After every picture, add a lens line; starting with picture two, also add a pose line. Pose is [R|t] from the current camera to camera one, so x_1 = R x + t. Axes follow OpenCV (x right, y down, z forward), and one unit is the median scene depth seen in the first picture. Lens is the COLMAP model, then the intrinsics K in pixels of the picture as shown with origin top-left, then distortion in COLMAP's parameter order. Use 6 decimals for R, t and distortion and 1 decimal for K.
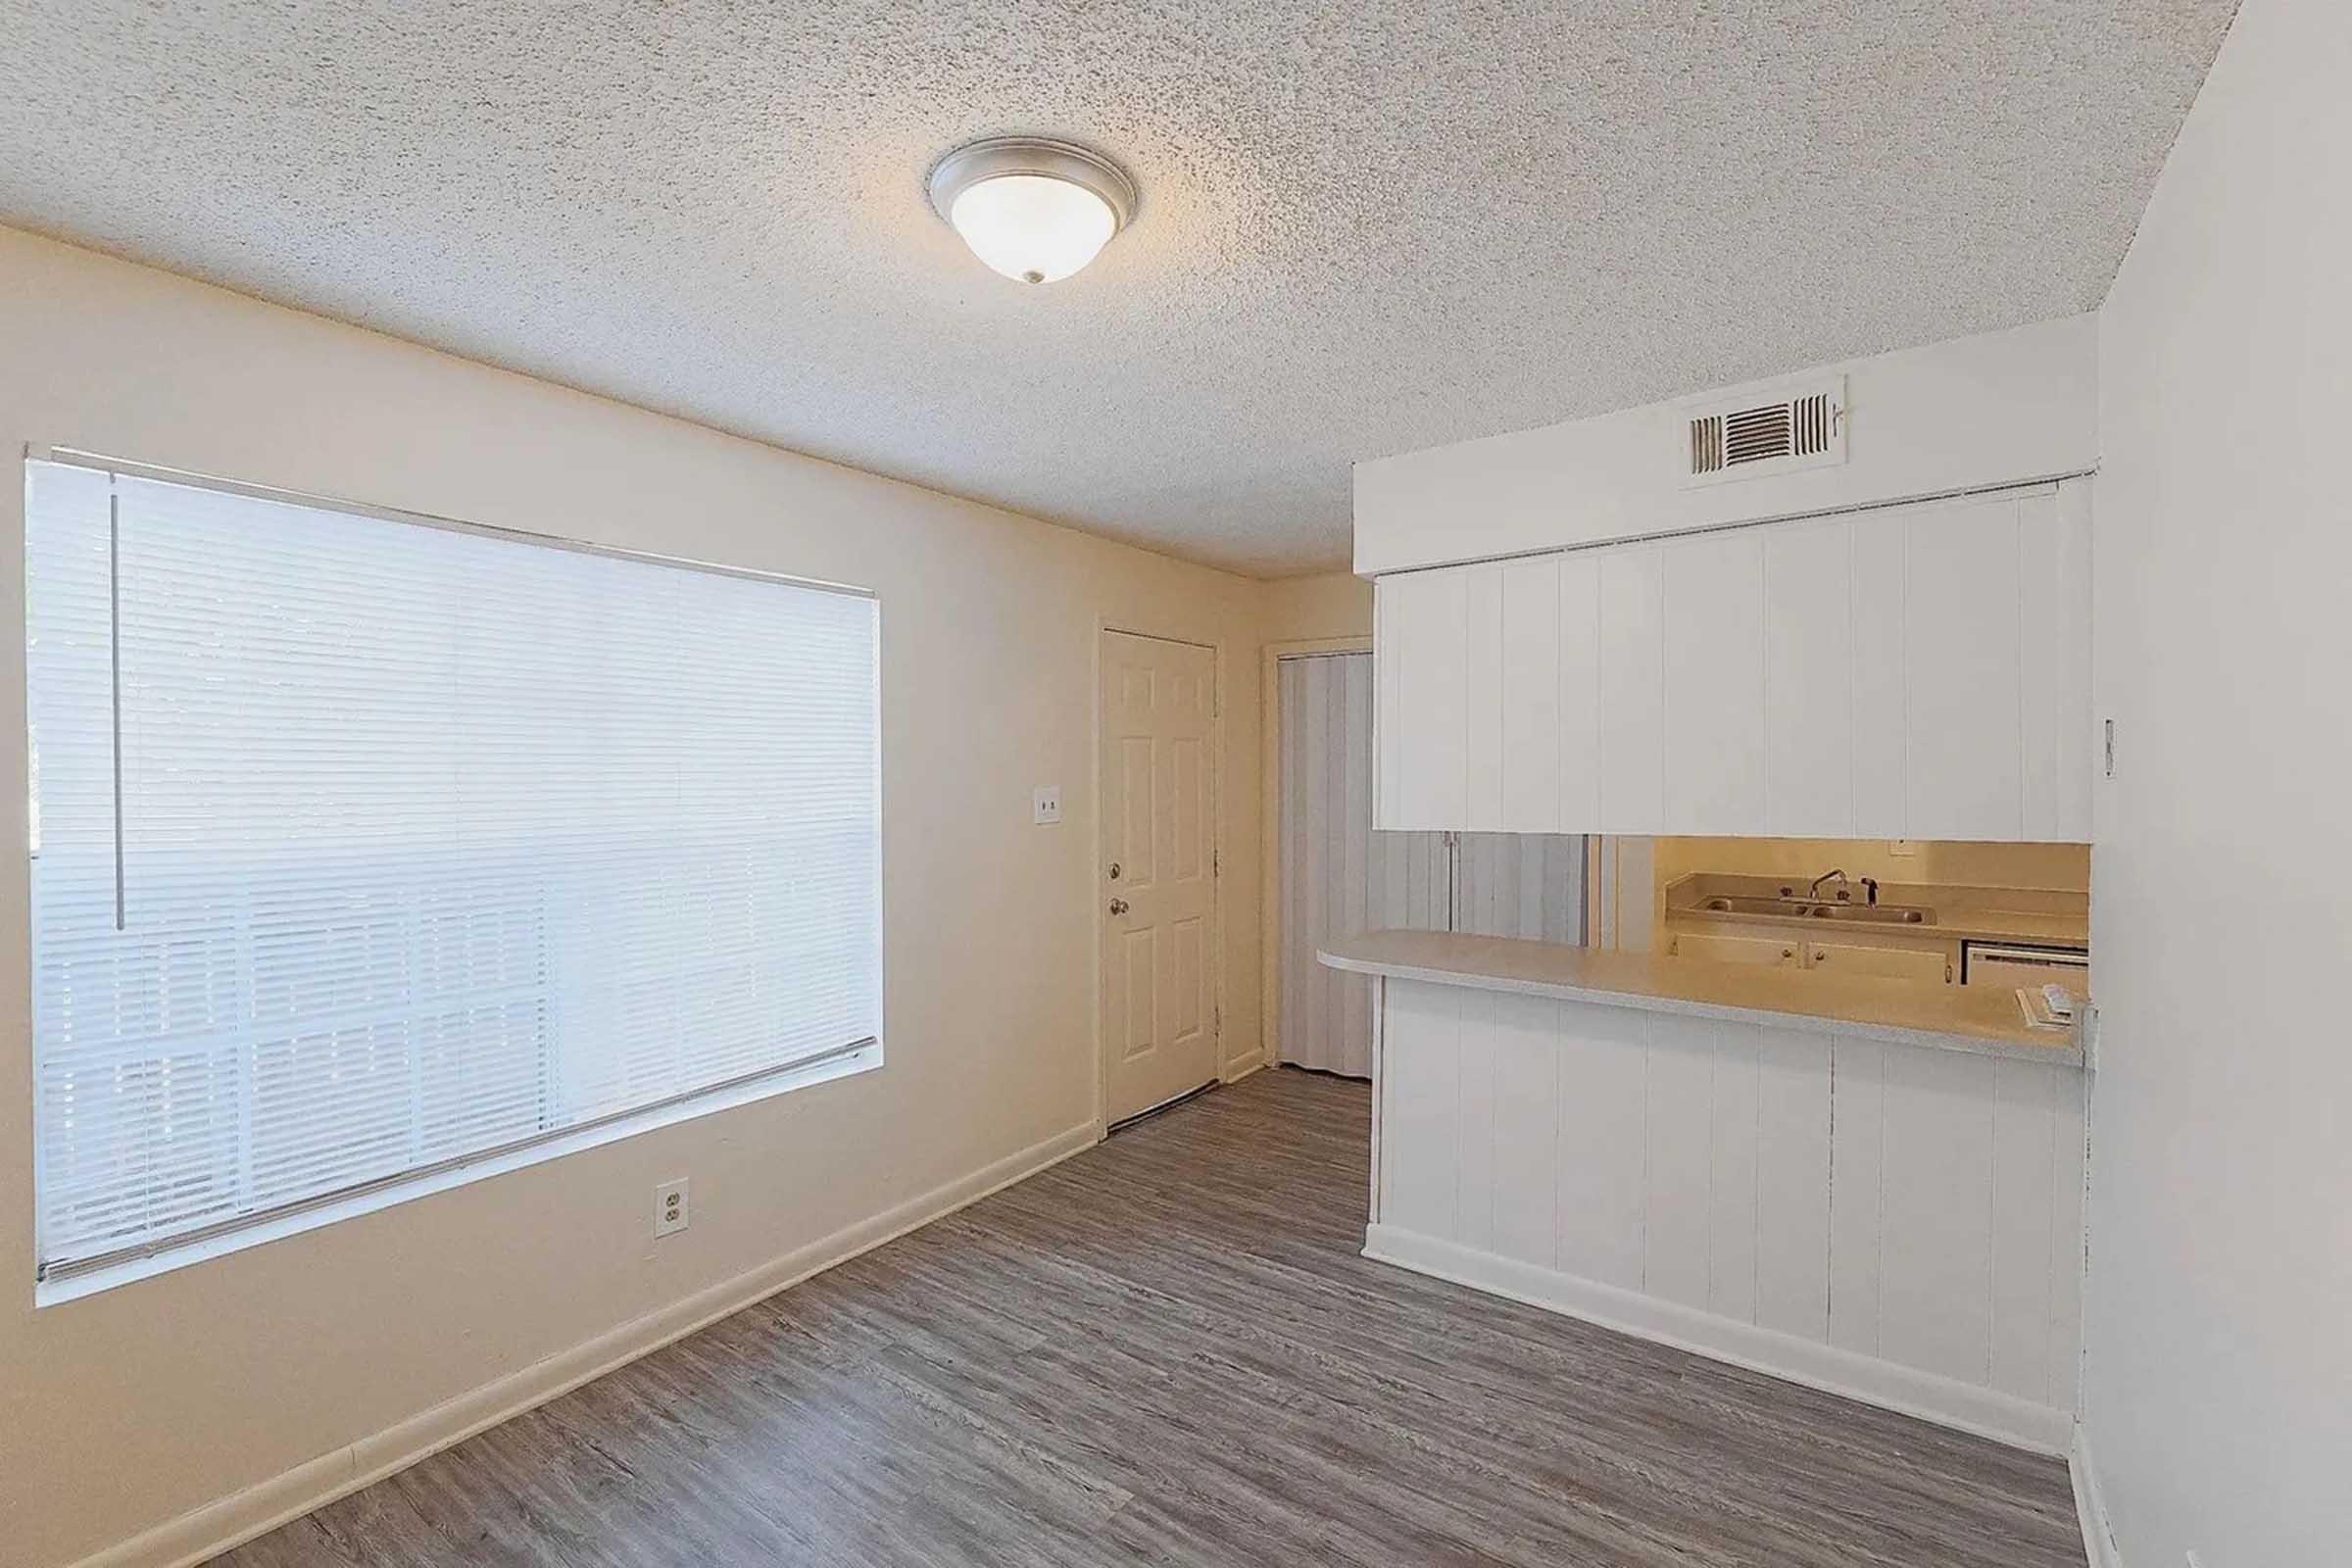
lens RADIAL K [[1070.3, 0, 1215.1], [0, 1070.3, 775.3], [0, 0, 1]] dist [-0.001402, -0.000325]
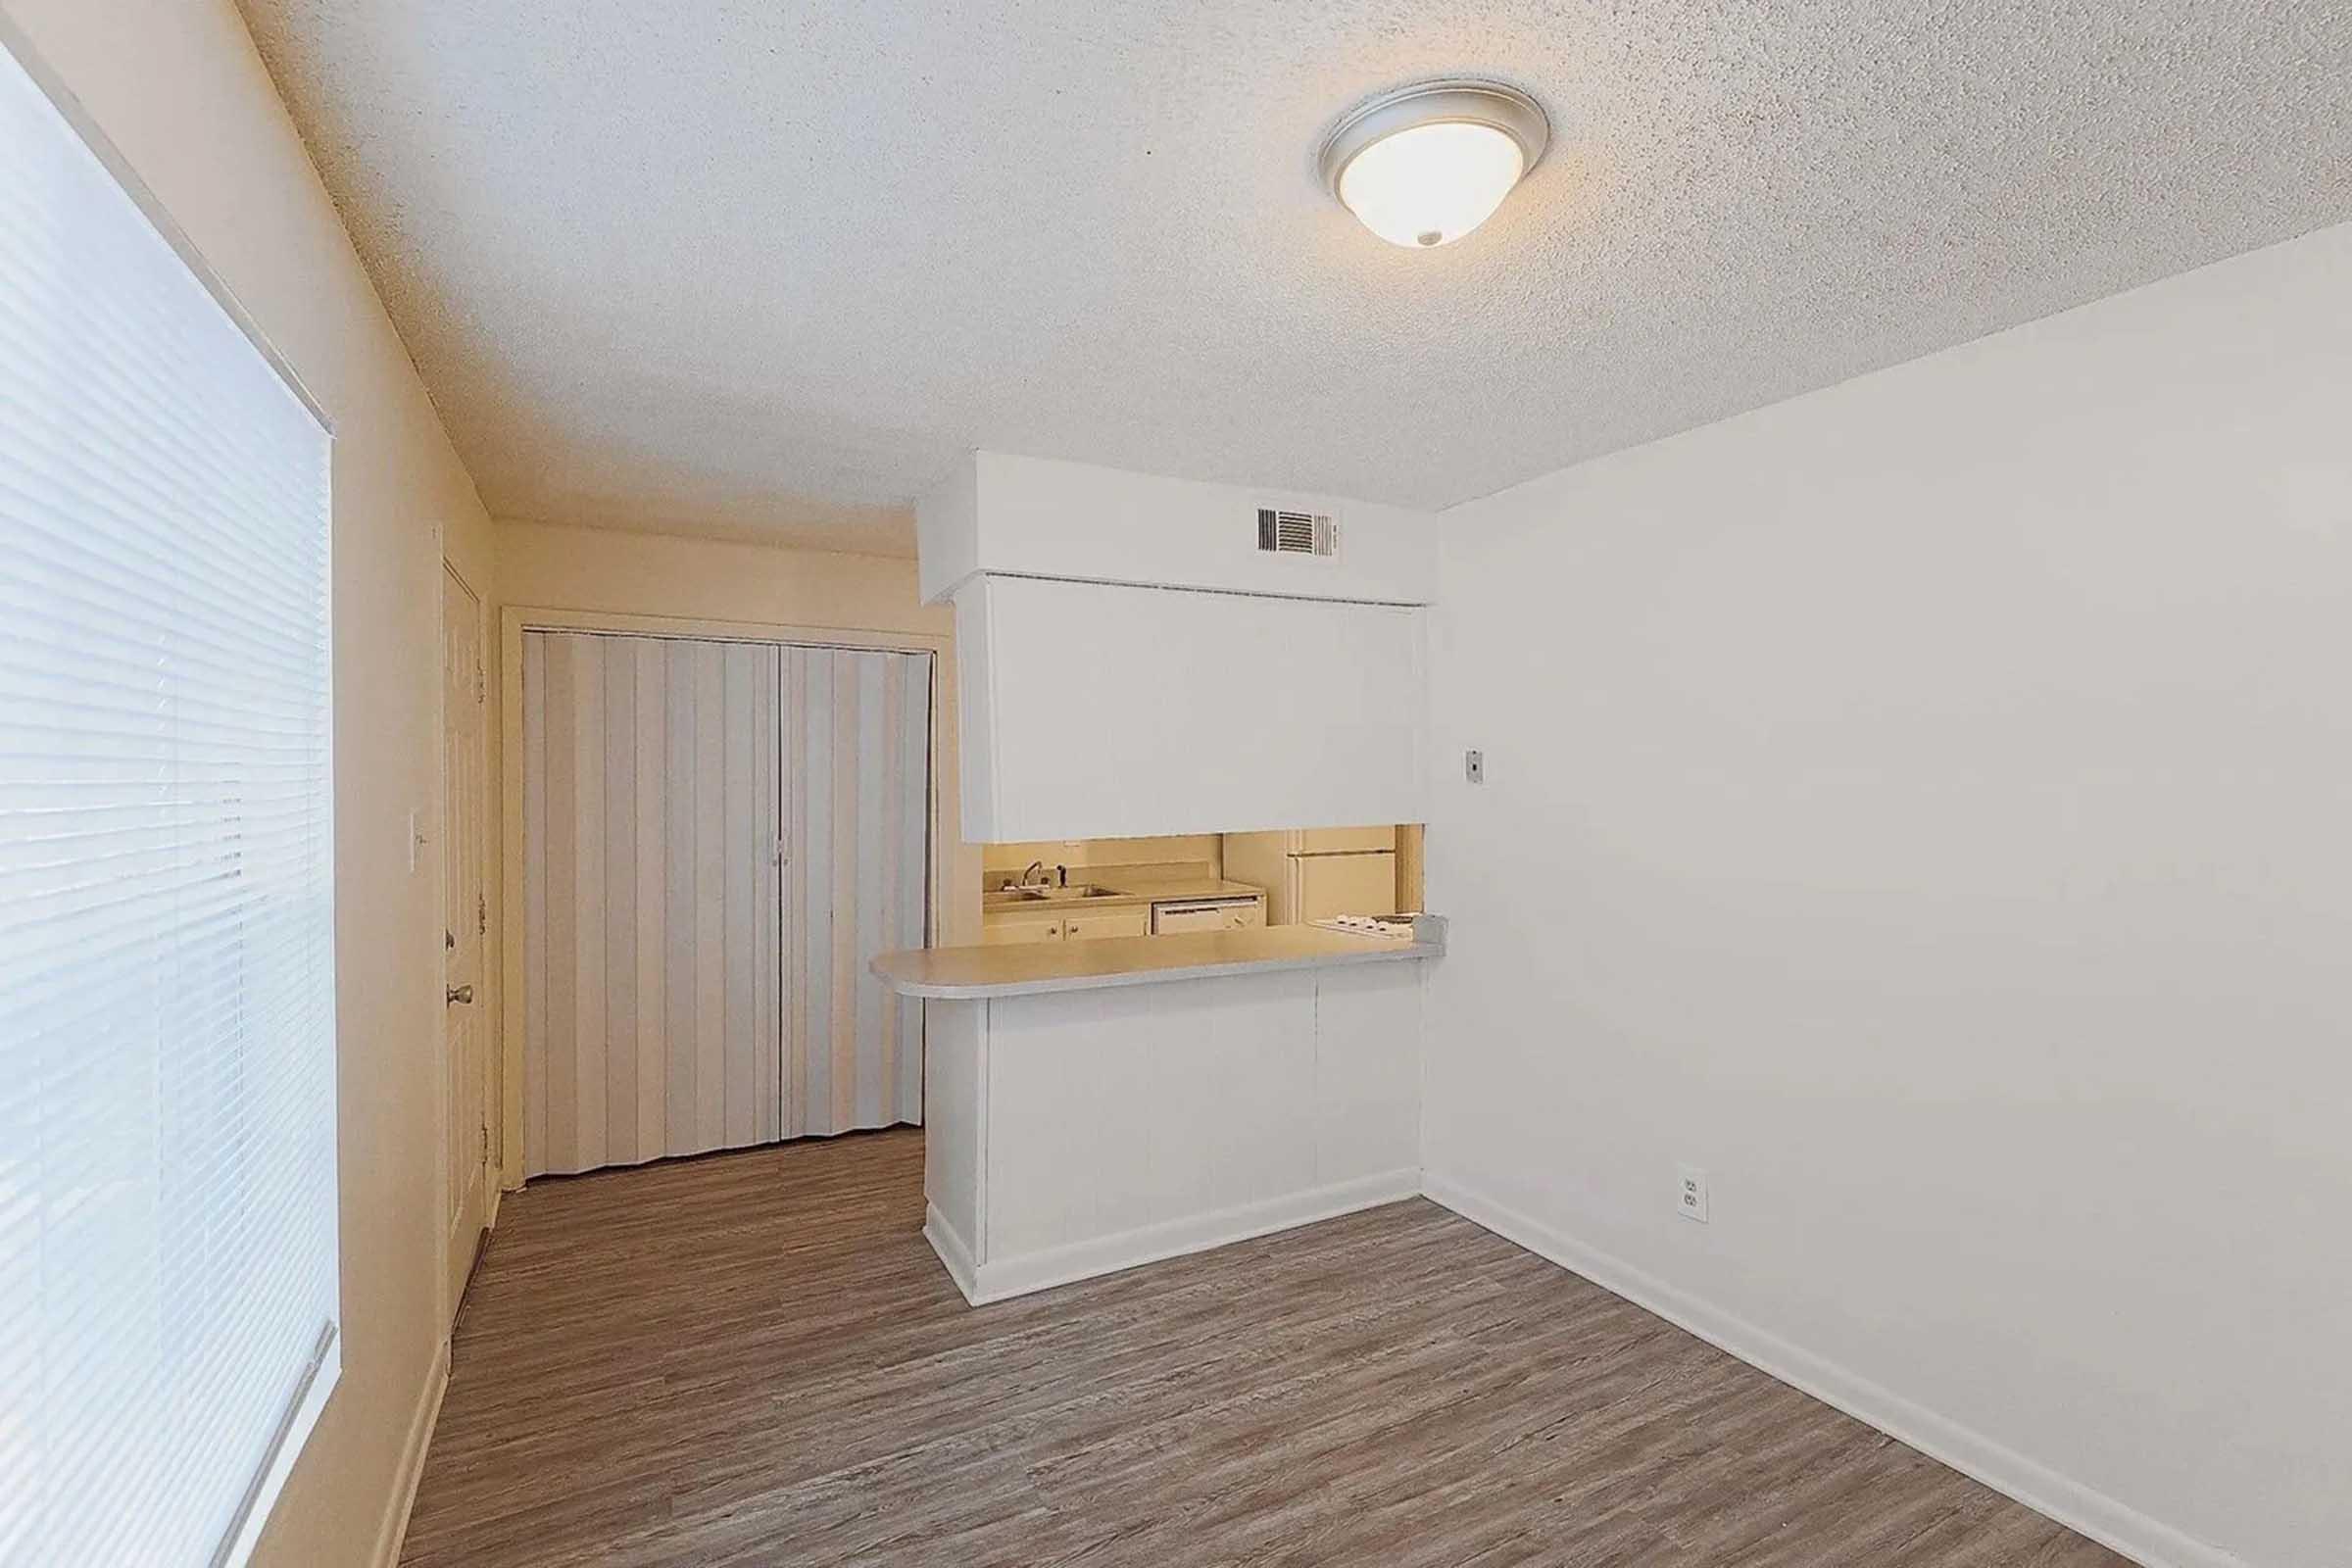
lens RADIAL K [[1033.6, 0, 1165.8], [0, 1033.6, 781.9], [0, 0, 1]] dist [0.001137, -0.000371]
pose [[0.445900, -0.000225, 0.895083, -0.604573], [0.005055, 0.999985, -0.002268, -0.000081], [-0.895068, 0.005536, 0.445895, 0.466969]]
